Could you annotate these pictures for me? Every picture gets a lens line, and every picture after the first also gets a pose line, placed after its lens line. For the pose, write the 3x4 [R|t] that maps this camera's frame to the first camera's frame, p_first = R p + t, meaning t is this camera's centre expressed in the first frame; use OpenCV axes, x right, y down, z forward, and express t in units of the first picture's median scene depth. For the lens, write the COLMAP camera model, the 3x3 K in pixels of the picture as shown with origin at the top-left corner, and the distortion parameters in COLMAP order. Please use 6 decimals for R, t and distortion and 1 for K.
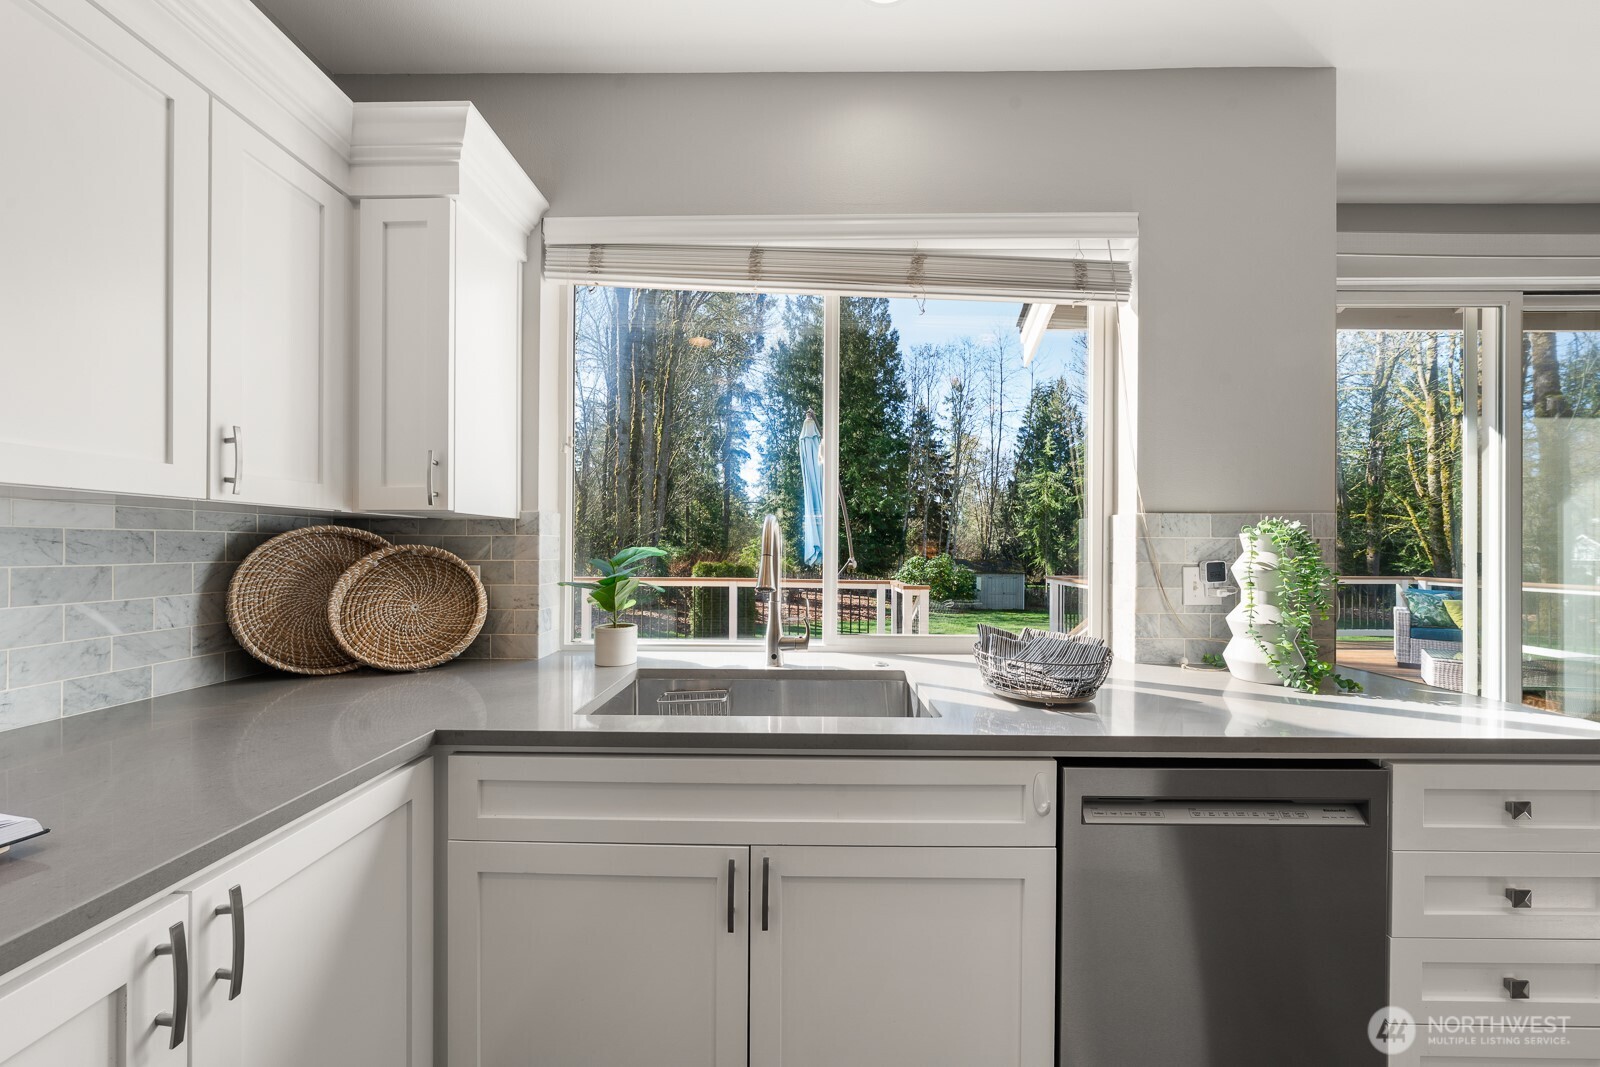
lens RADIAL K [[547.8, 0, 800.0], [0, 547.8, 533.5], [0, 0, 1]] dist [0.002306, 0.000132]
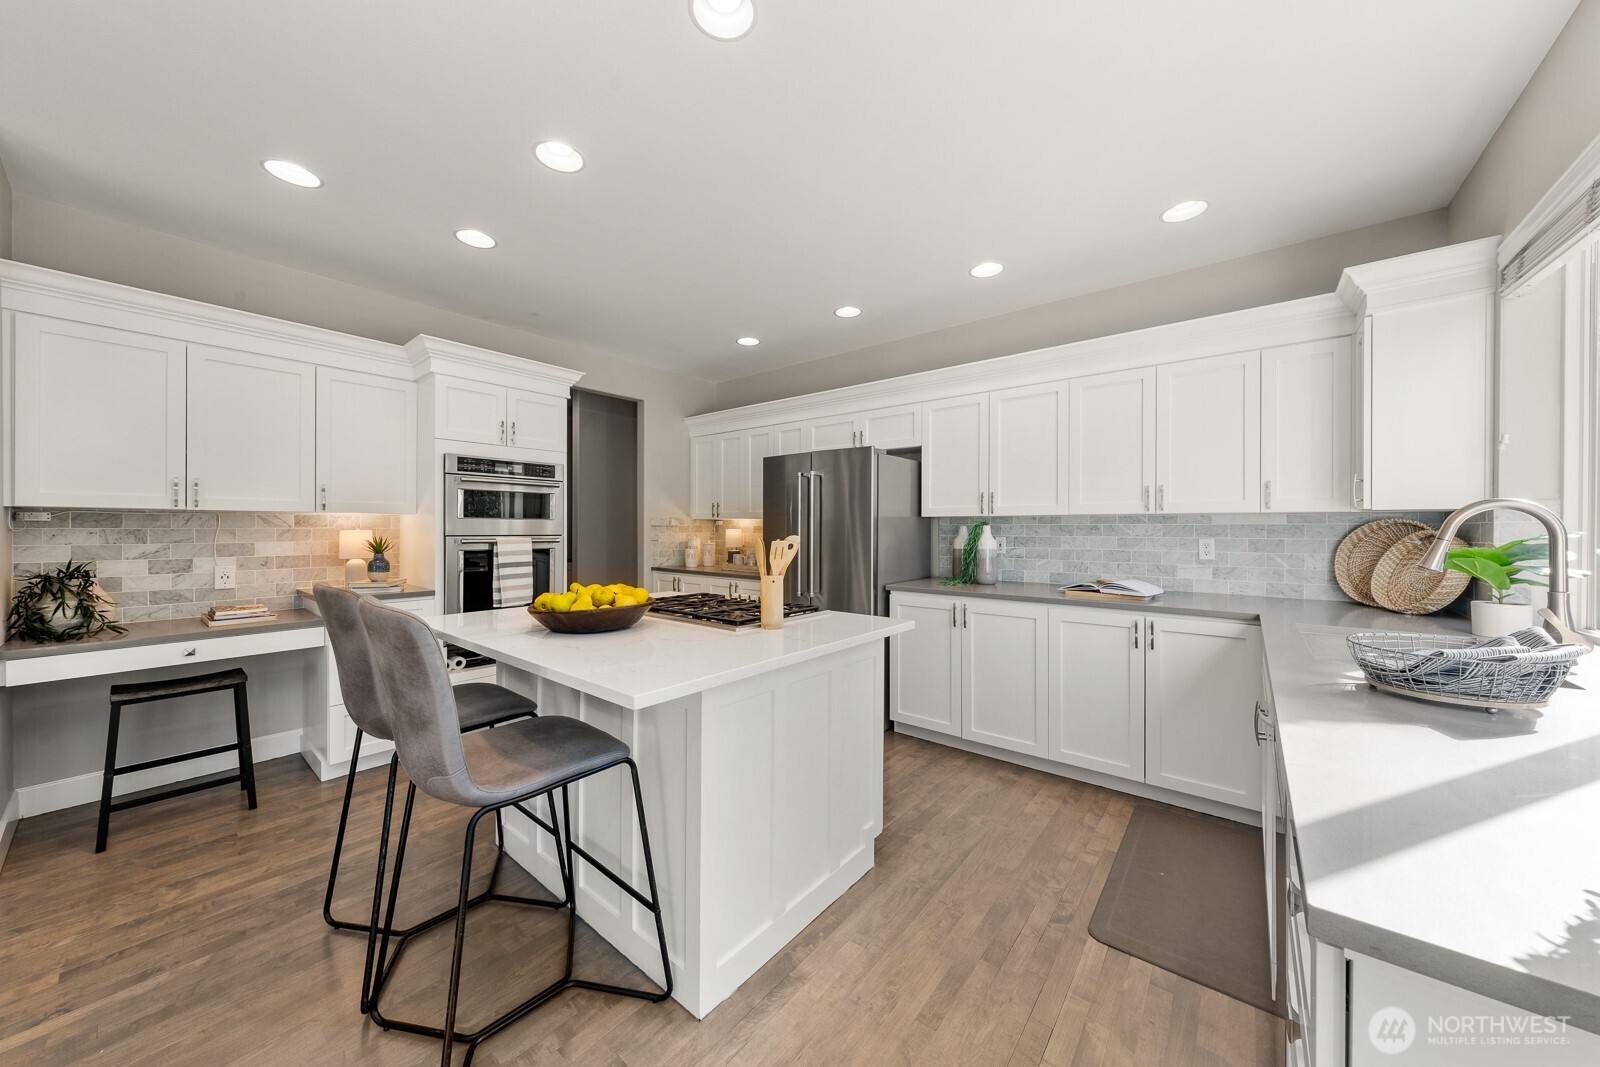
lens RADIAL K [[547.8, 0, 800.0], [0, 547.8, 533.5], [0, 0, 1]] dist [0.002306, 0.000132]
pose [[-0.625863, -0.006461, -0.779907, 1.564393], [0.004050, 0.999925, -0.011534, 0.040555], [0.779923, -0.010377, -0.625790, 0.668097]]
